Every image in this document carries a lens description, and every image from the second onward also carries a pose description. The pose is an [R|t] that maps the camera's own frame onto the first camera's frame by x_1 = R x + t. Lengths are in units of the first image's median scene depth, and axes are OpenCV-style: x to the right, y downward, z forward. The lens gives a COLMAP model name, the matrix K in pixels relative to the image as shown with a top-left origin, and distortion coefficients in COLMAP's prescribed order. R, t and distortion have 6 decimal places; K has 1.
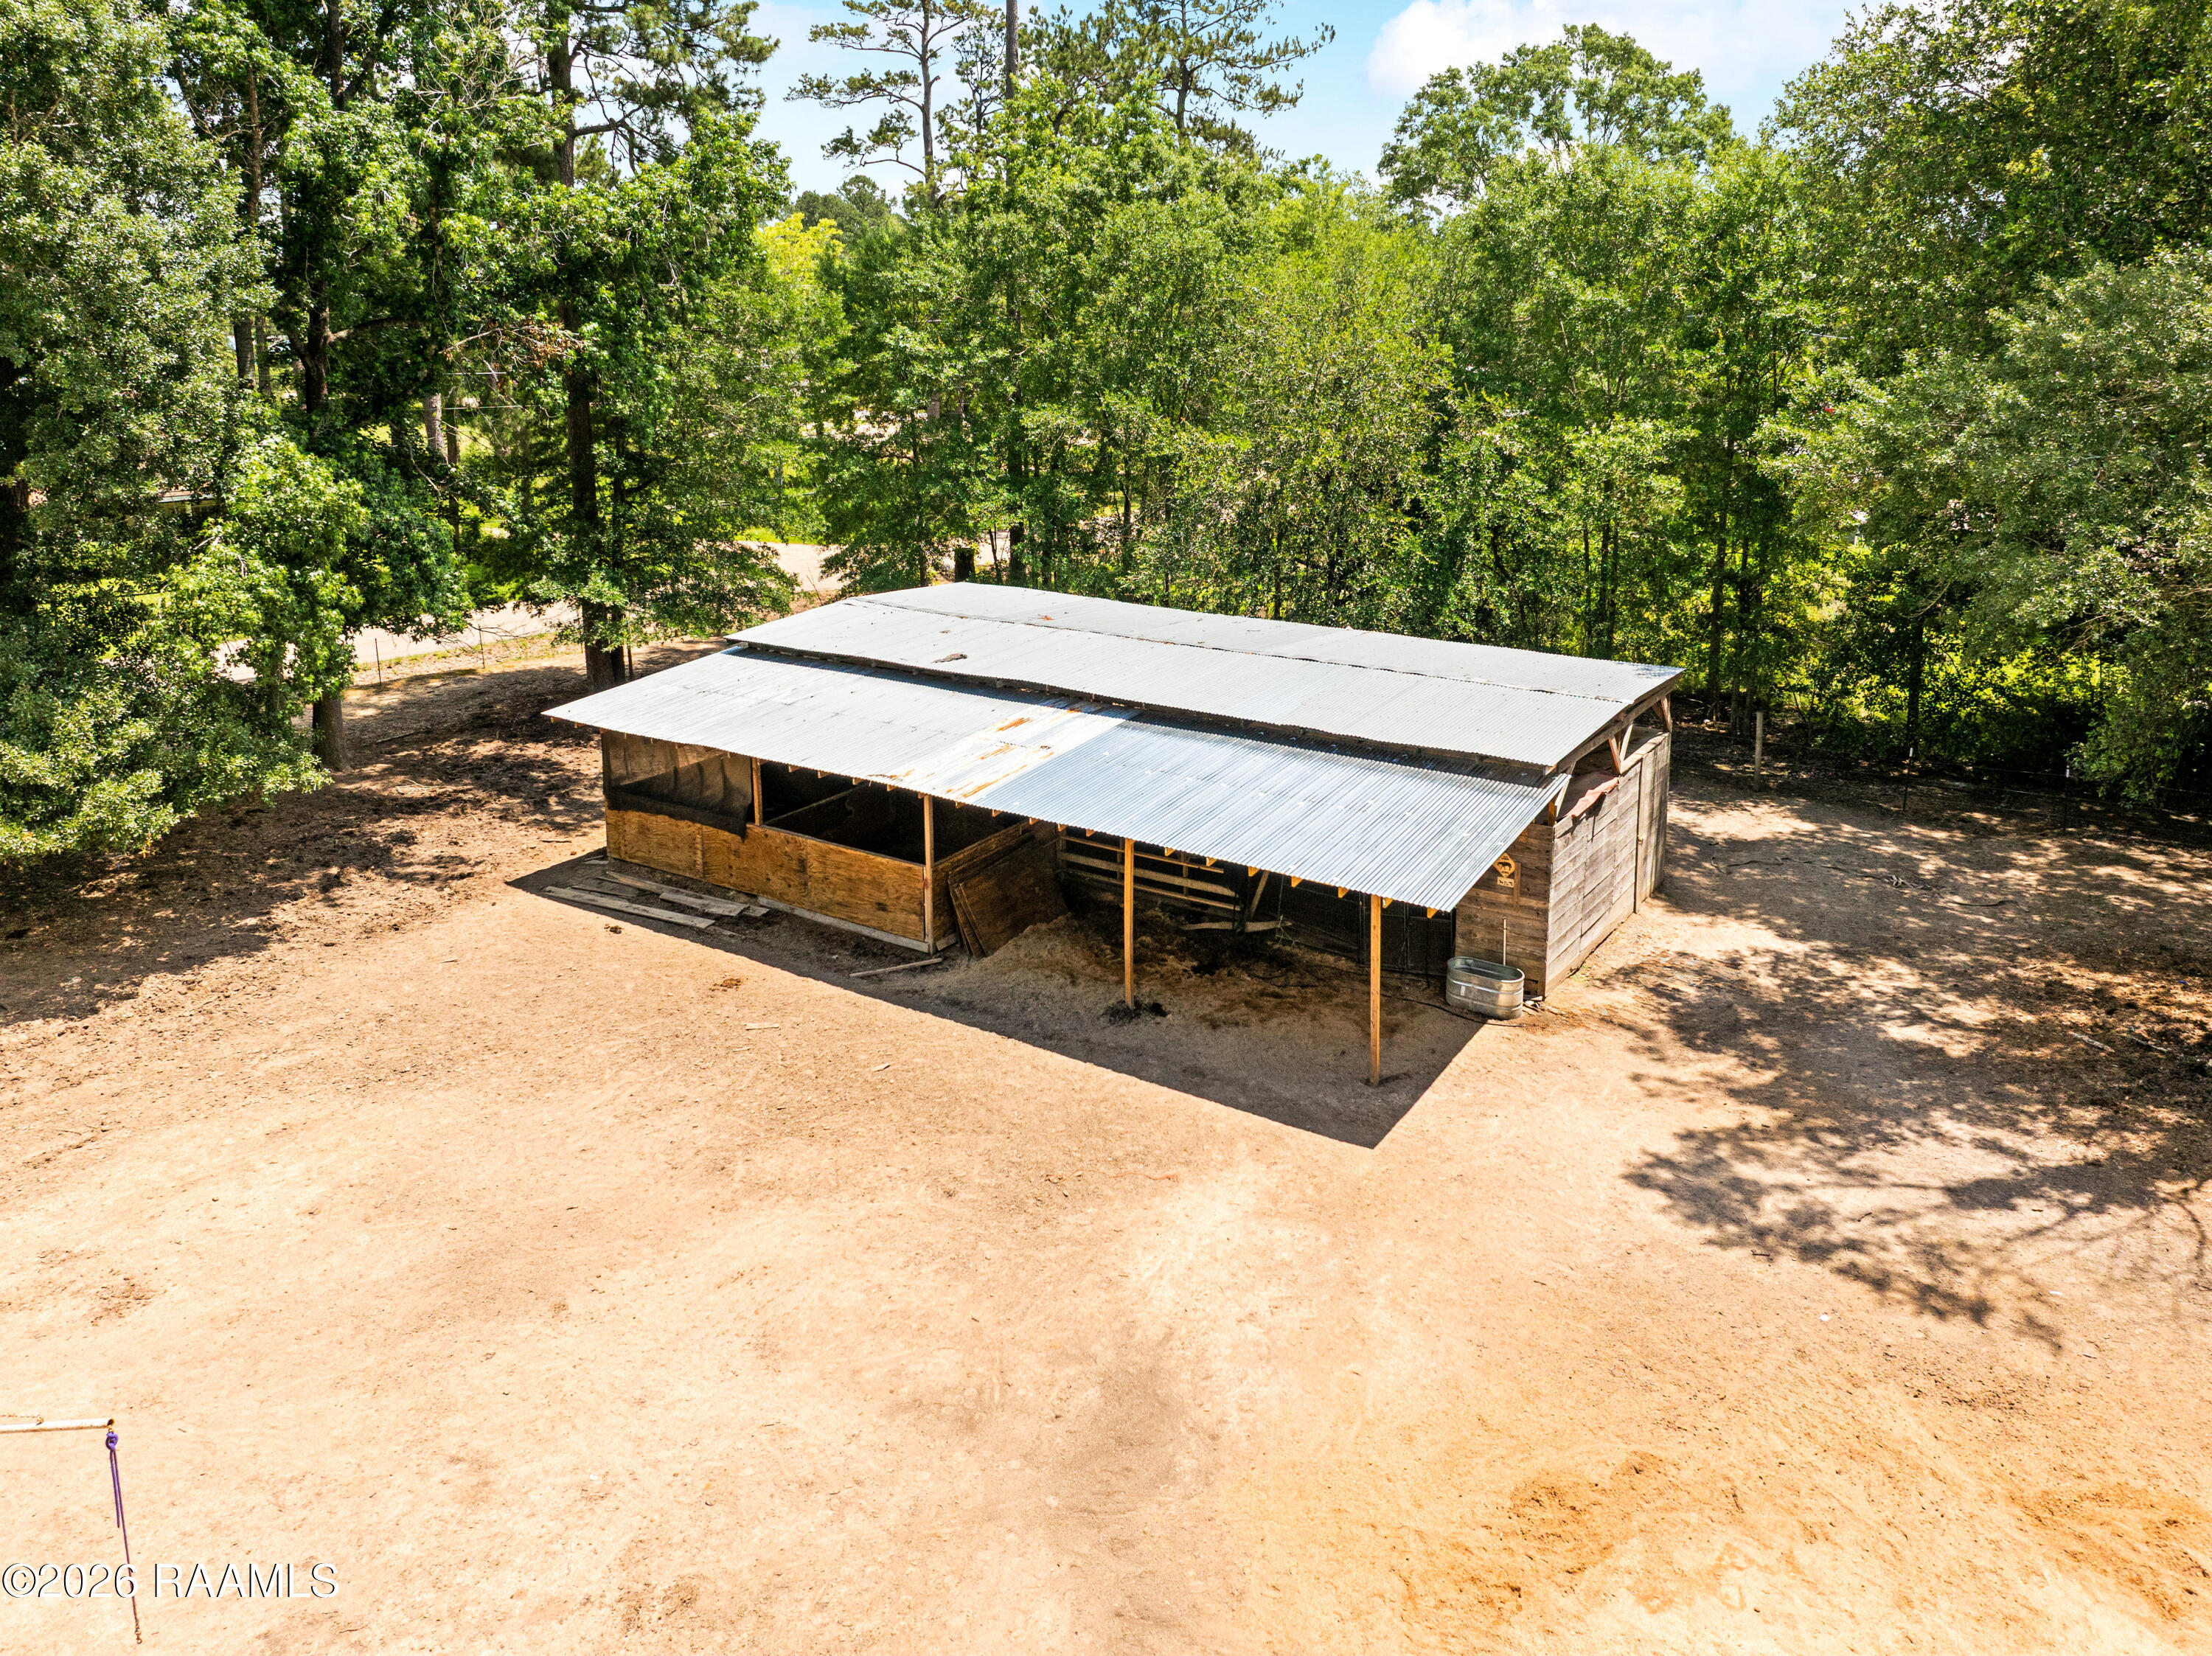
lens RADIAL K [[1540.9, 0, 1117.3], [0, 1540.9, 830.8], [0, 0, 1]] dist [-0.036494, -0.003916]
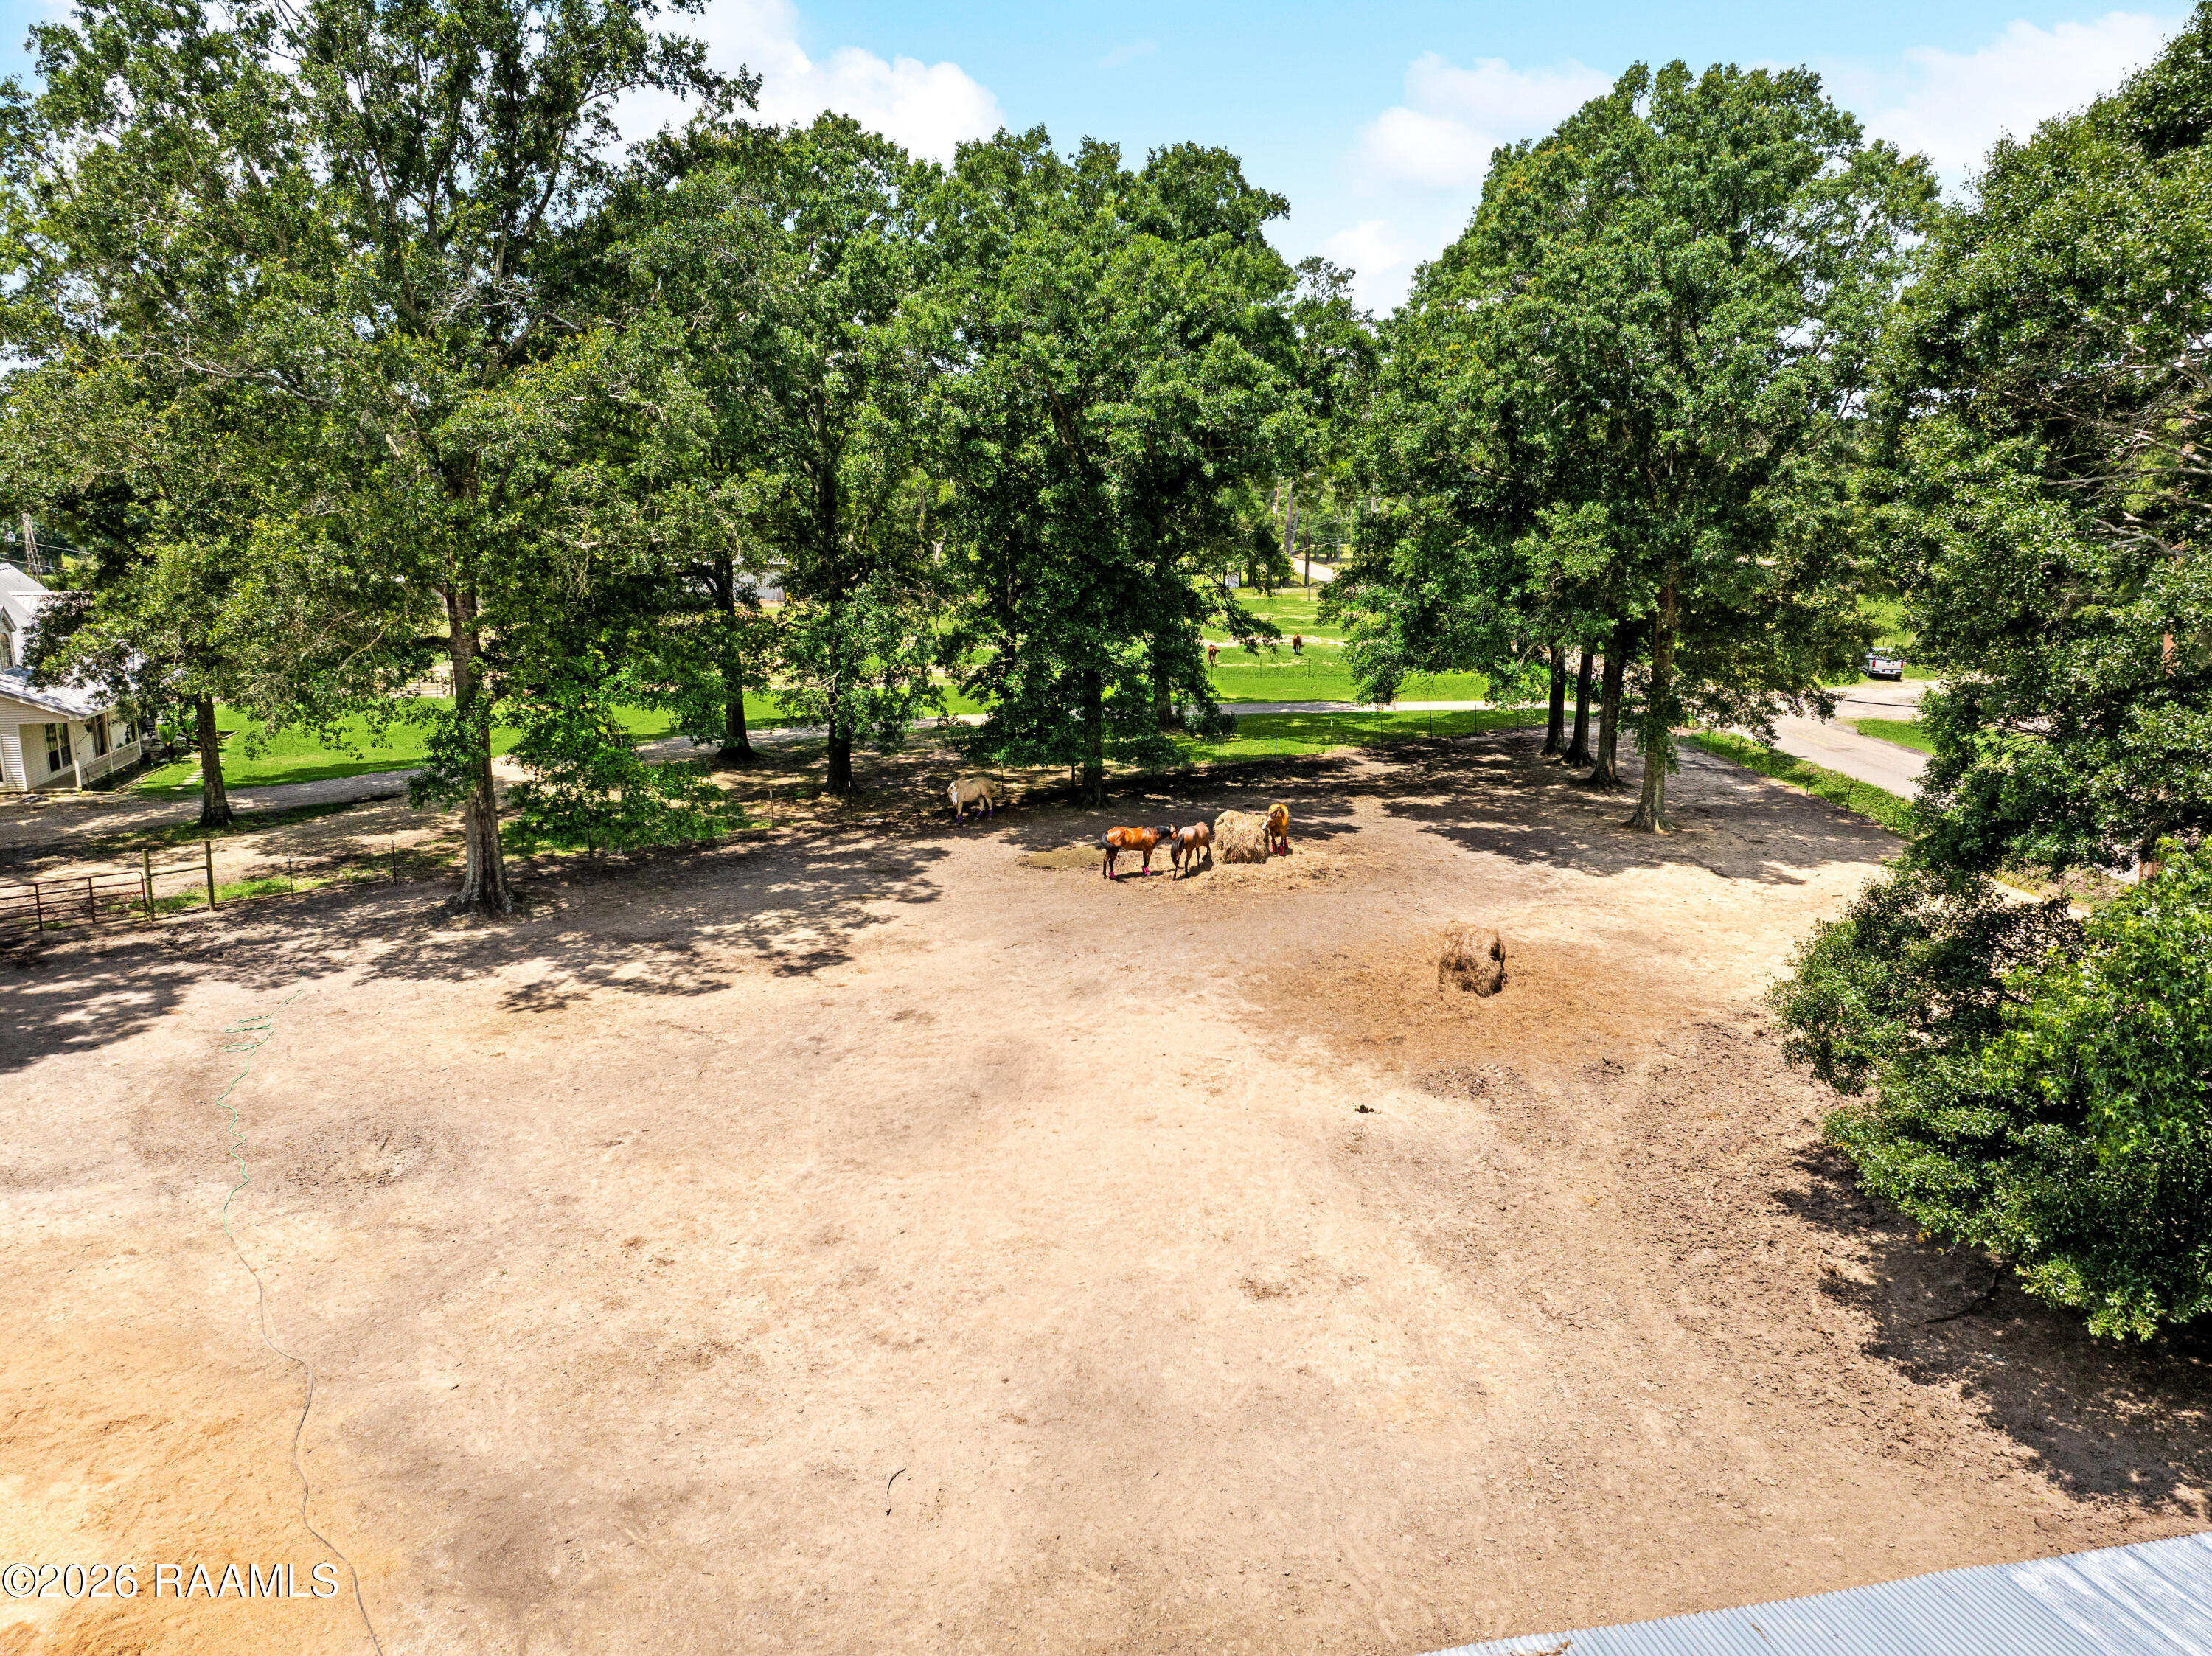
lens RADIAL K [[1540.9, 0, 1117.3], [0, 1540.9, 830.8], [0, 0, 1]] dist [-0.036494, -0.003916]
pose [[-0.719066, 0.149165, -0.678744, 0.345256], [-0.227674, 0.872224, 0.432885, -0.657313], [0.656588, 0.465805, -0.593226, 1.583925]]
